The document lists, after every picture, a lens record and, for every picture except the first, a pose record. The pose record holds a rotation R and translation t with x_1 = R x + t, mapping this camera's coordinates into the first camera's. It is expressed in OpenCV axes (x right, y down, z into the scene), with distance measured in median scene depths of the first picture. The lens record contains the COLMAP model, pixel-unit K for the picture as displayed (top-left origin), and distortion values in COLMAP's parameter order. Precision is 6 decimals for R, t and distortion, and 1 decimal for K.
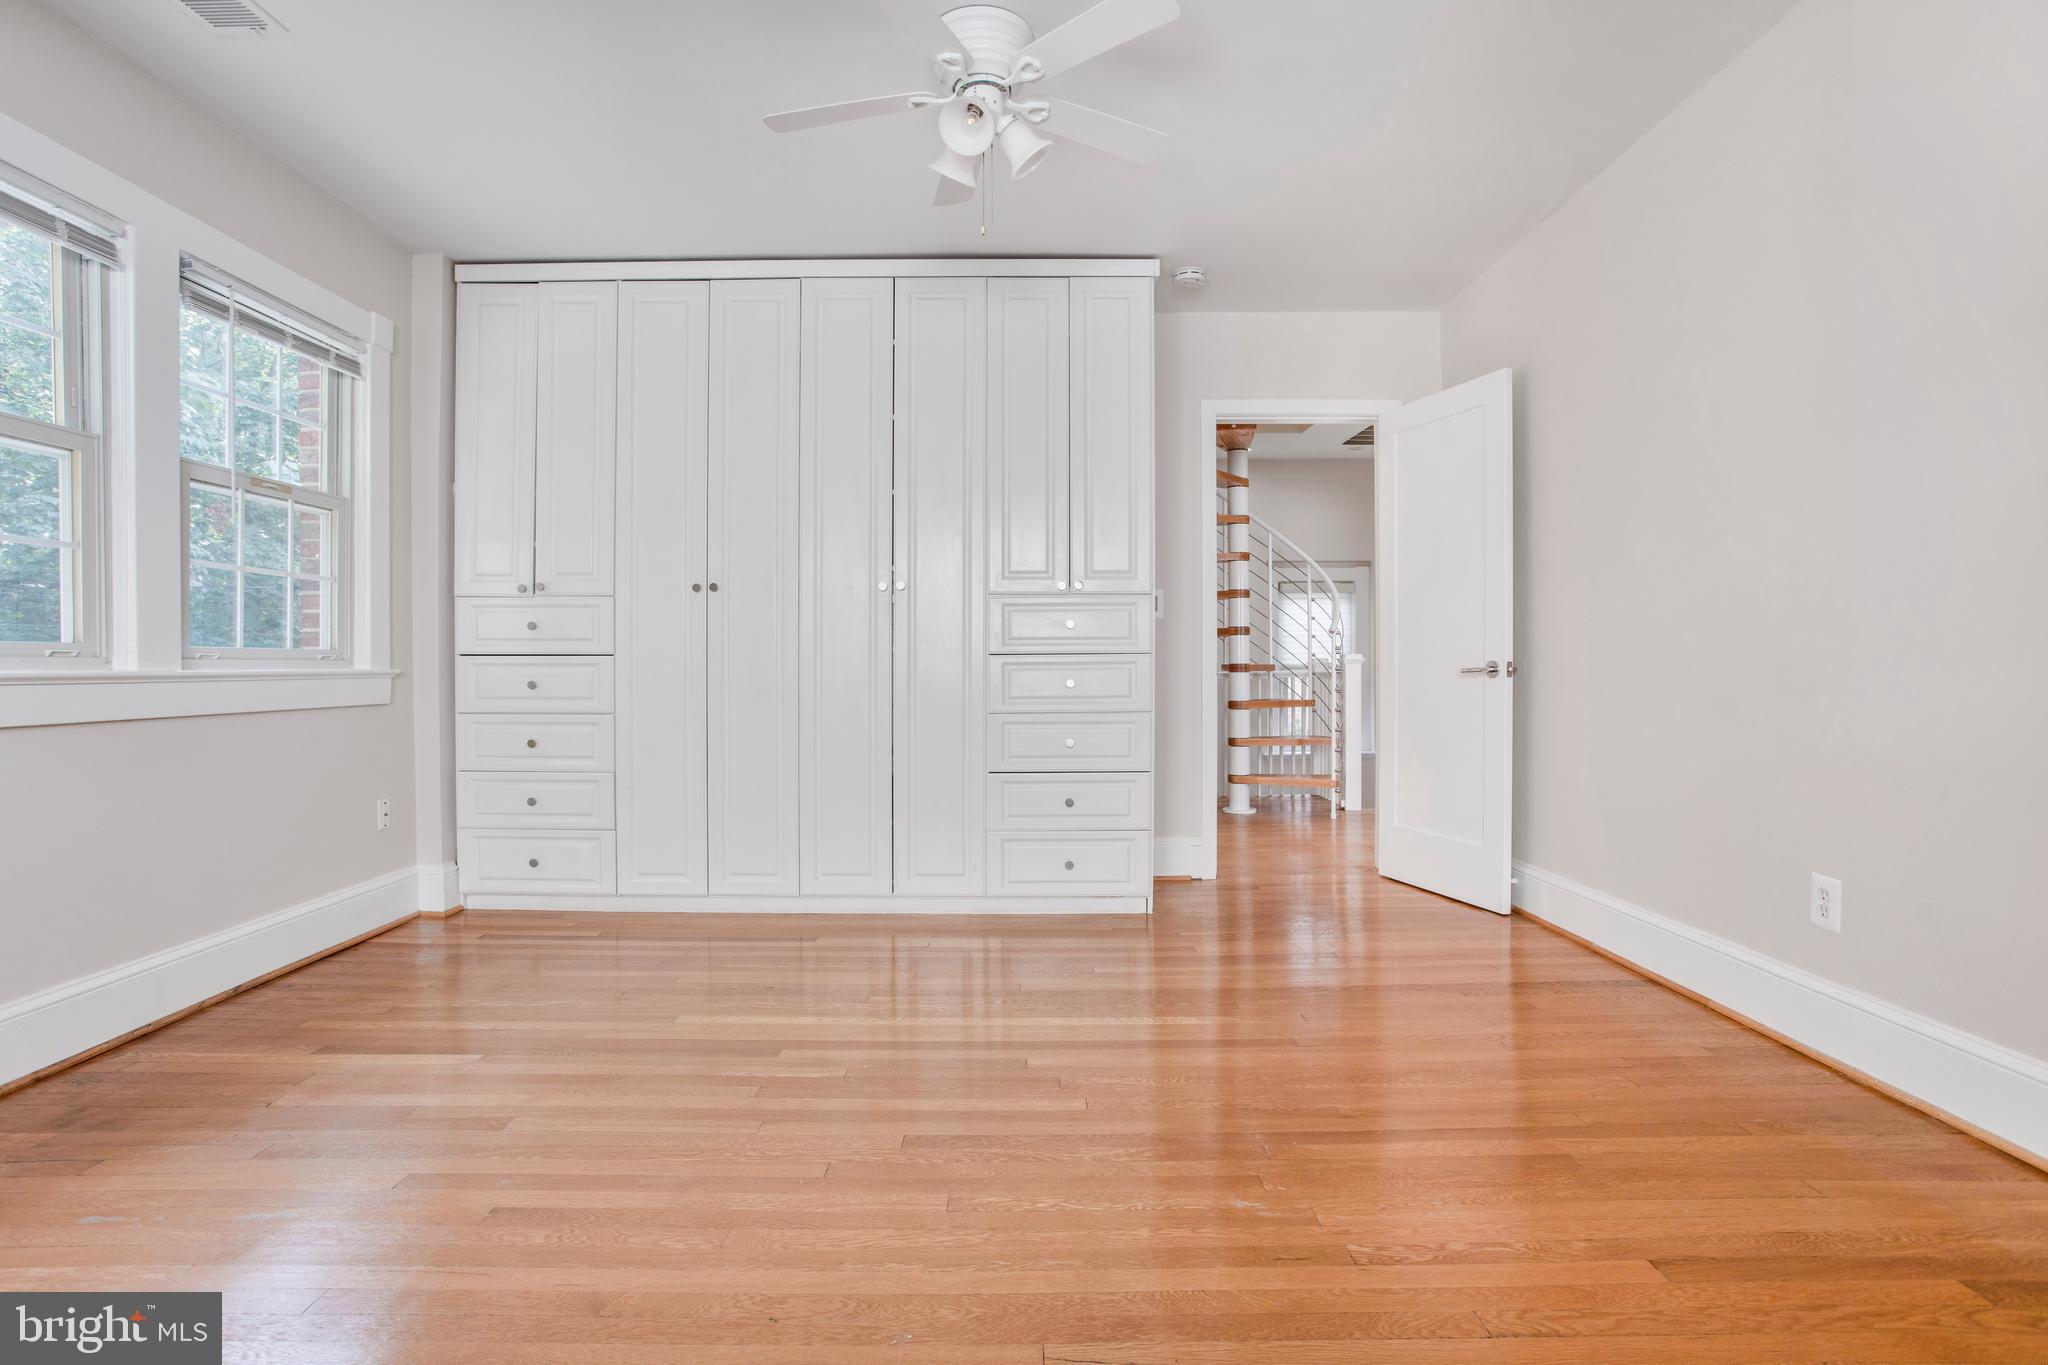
lens RADIAL K [[1004.9, 0, 1023.6], [0, 1004.9, 663.2], [0, 0, 1]] dist [-0.055285, 0.019909]
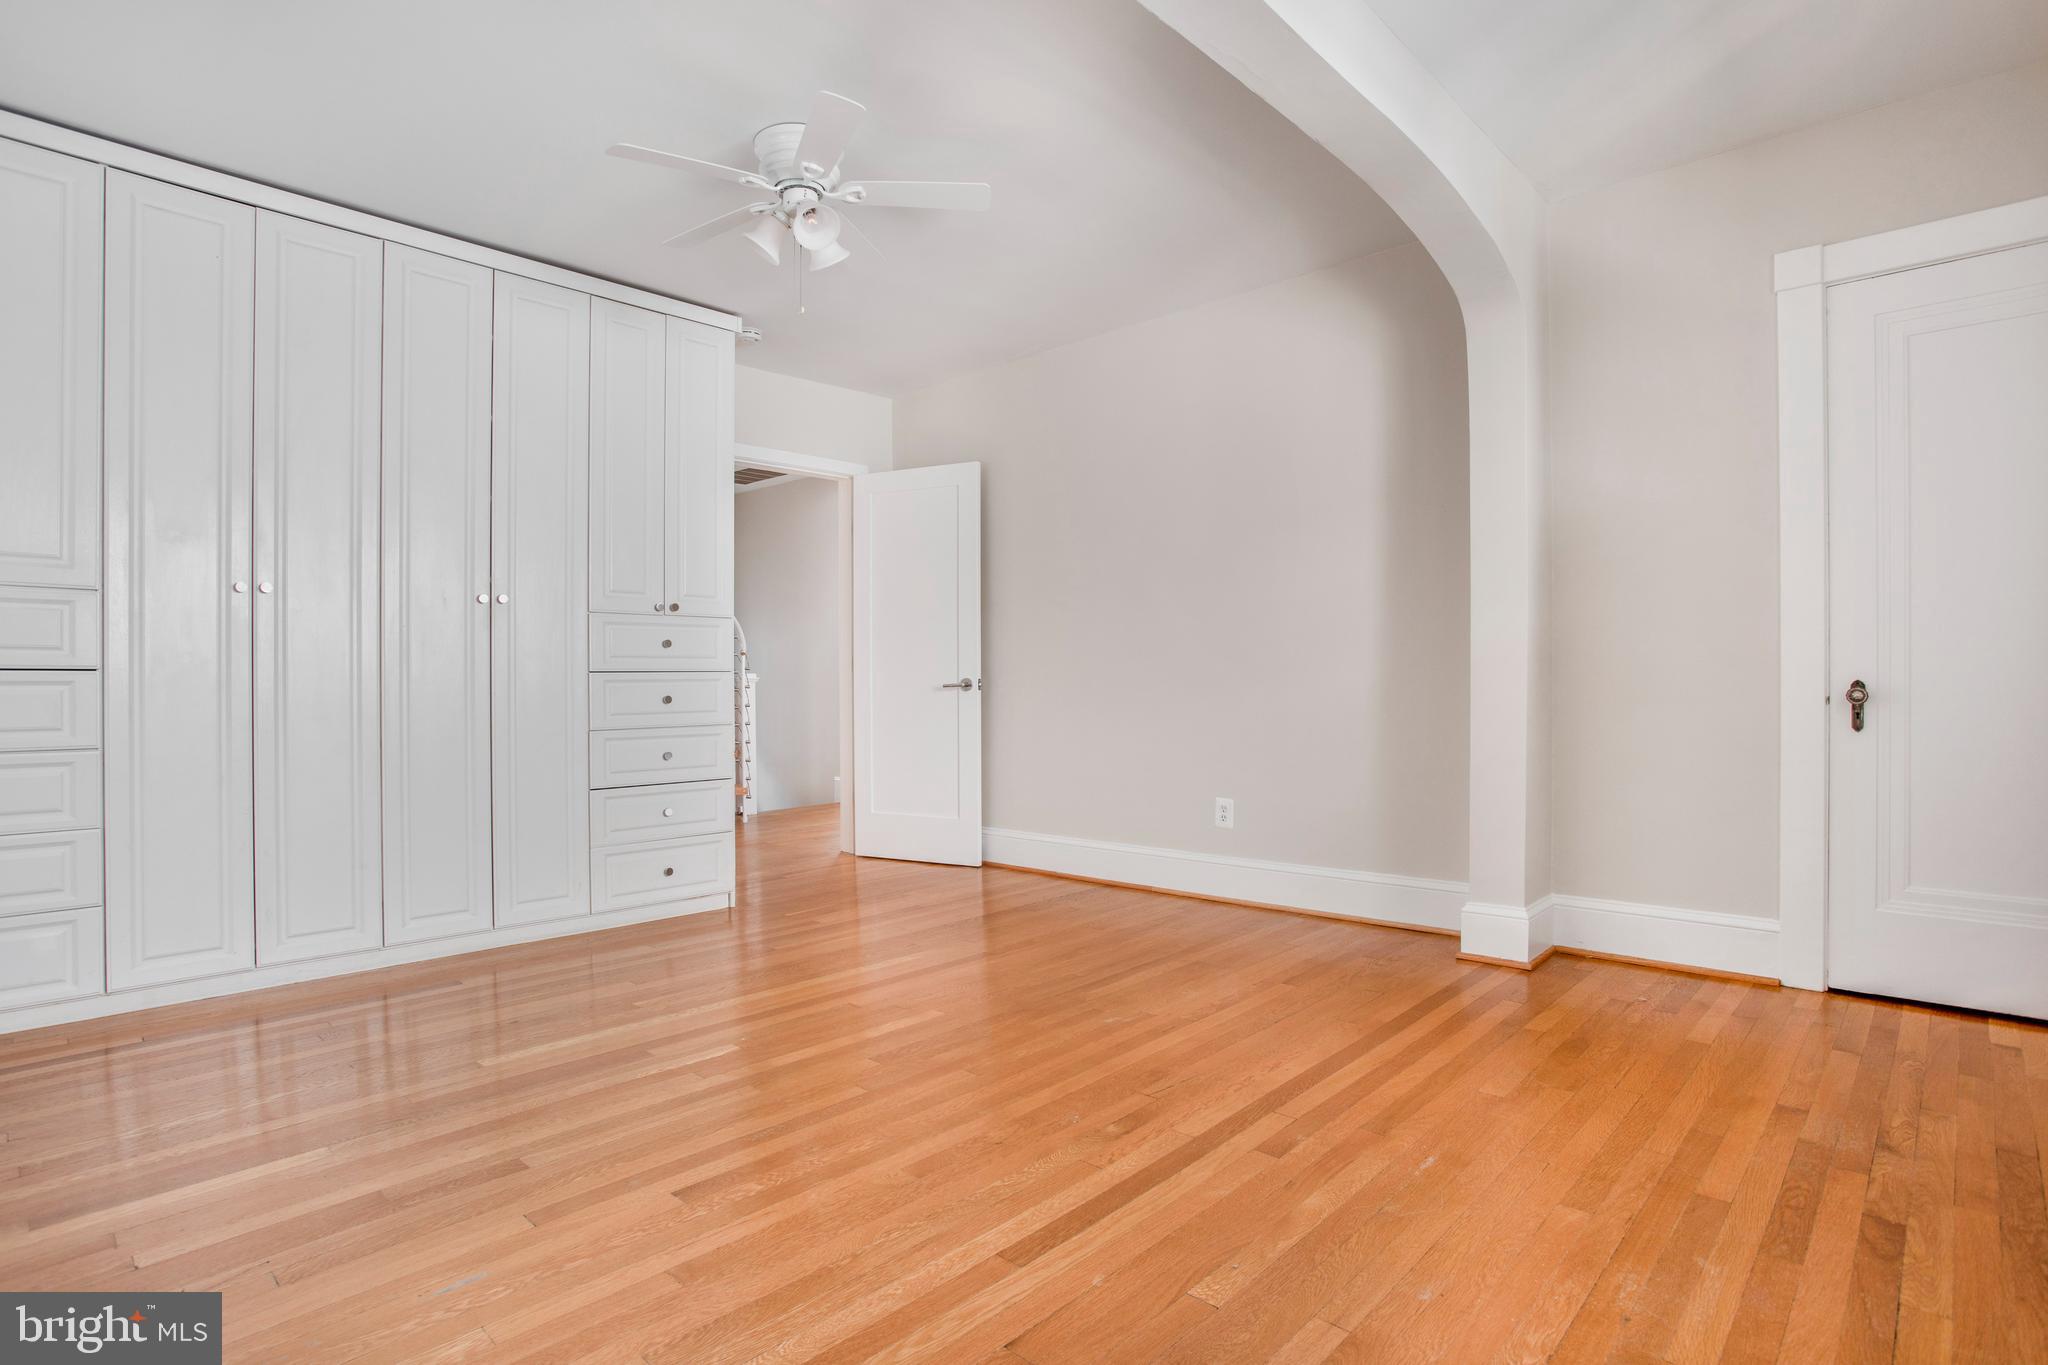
lens RADIAL K [[1050.6, 0, 1024.0], [0, 1050.6, 682.5], [0, 0, 1]] dist [-0.115107, 0.053890]
pose [[0.673951, -0.002929, 0.738770, -0.540329], [0.003546, 0.999993, 0.000729, 0.002758], [-0.738767, 0.002128, 0.673957, -0.008828]]
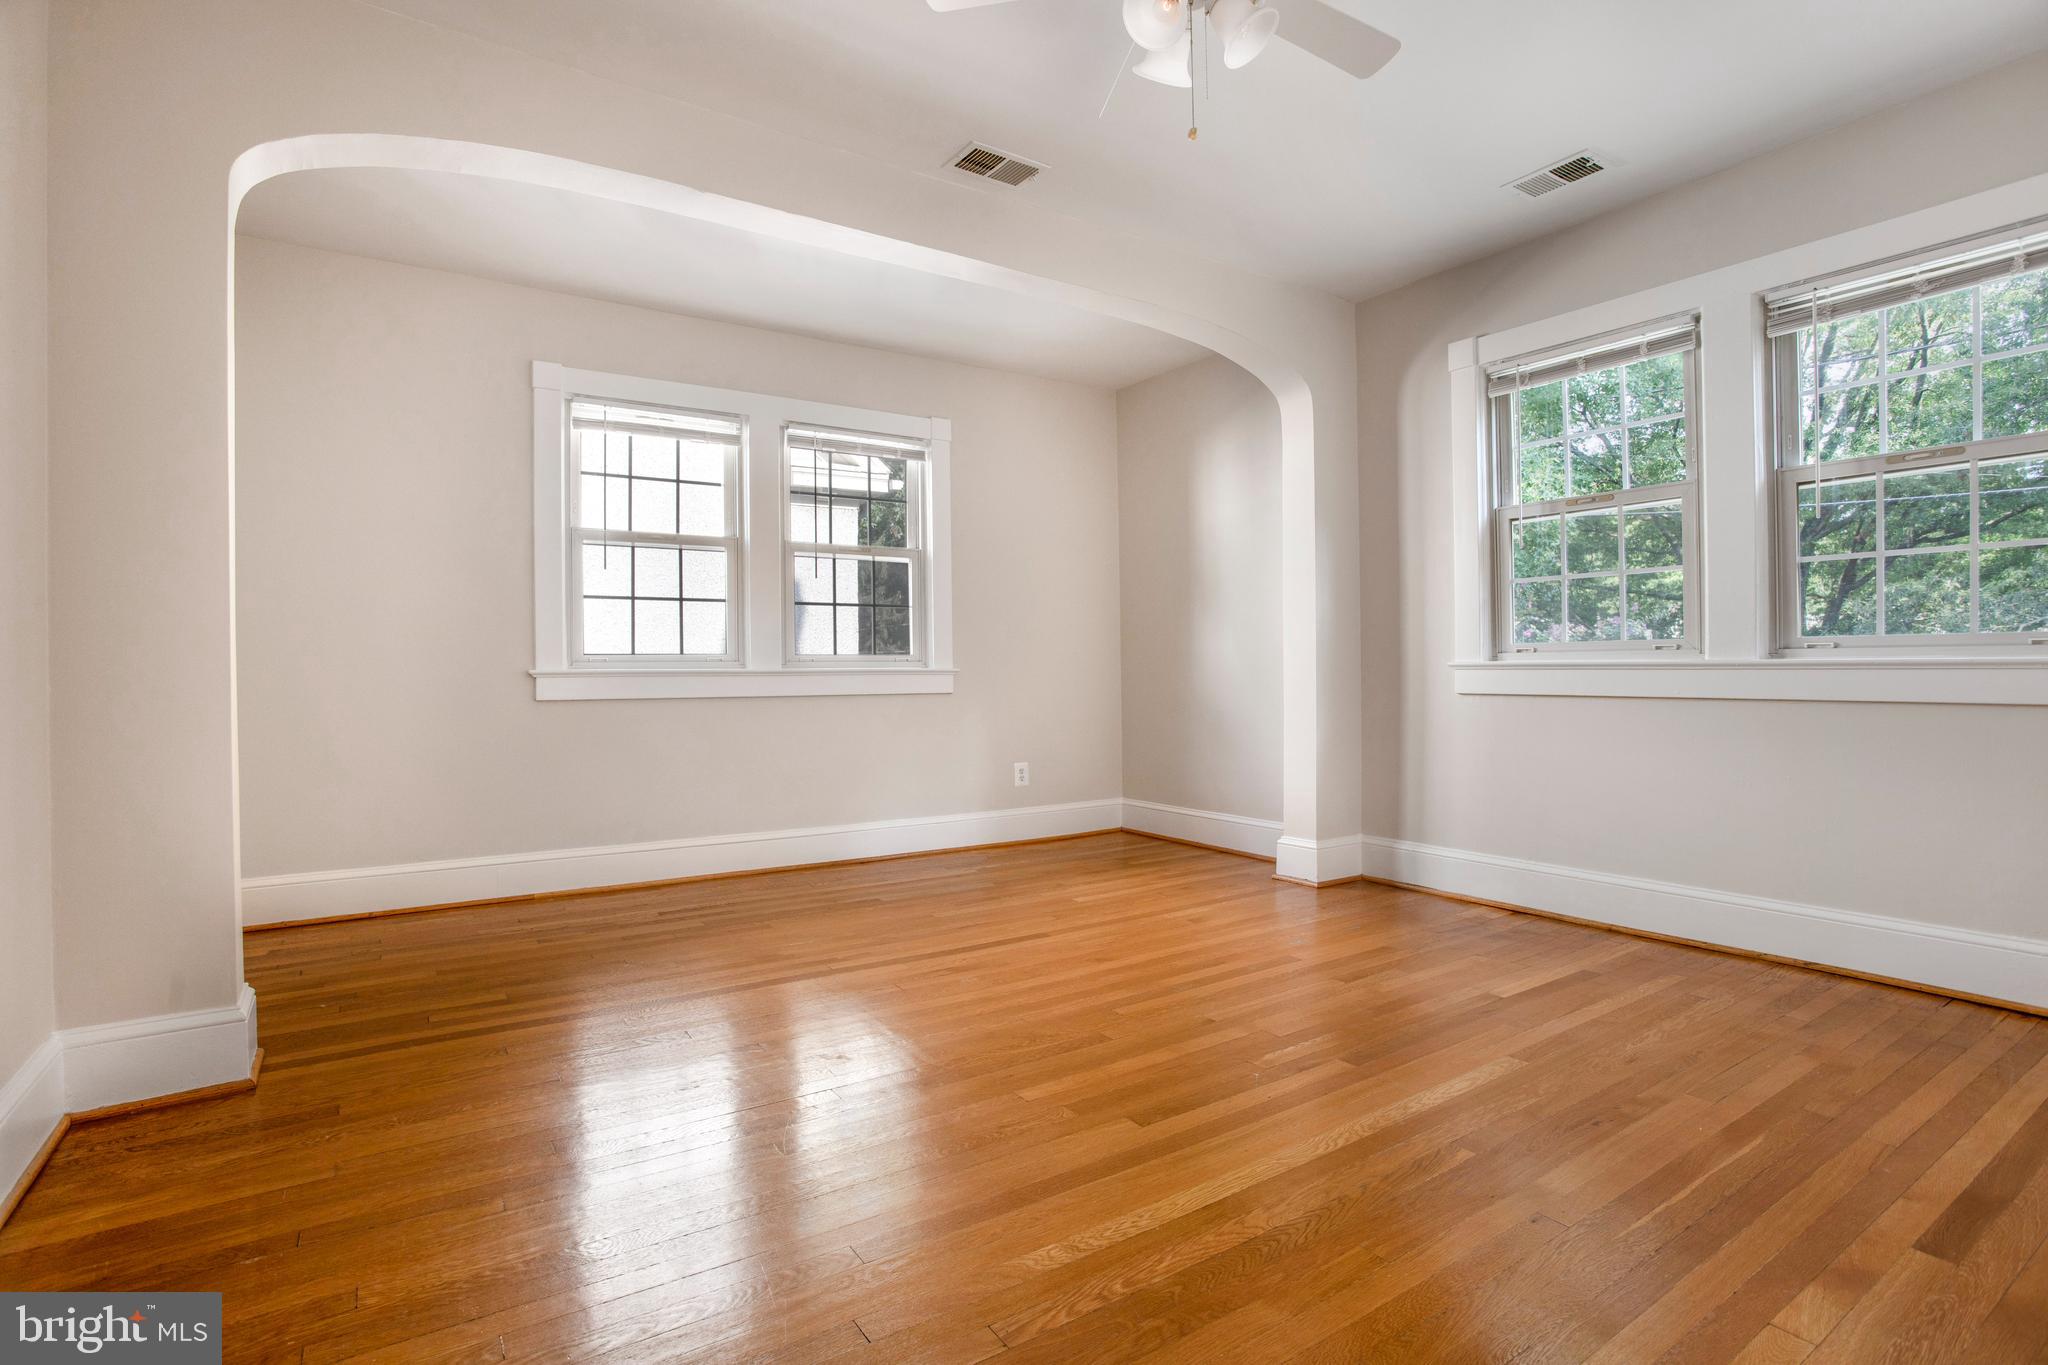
lens RADIAL K [[1004.9, 0, 1023.6], [0, 1004.9, 663.2], [0, 0, 1]] dist [-0.055285, 0.019909]
pose [[-0.830030, 0.009406, -0.557640, 0.383155], [0.014225, 0.999890, -0.004308, 0.003585], [0.557538, -0.011508, -0.830072, 1.138790]]
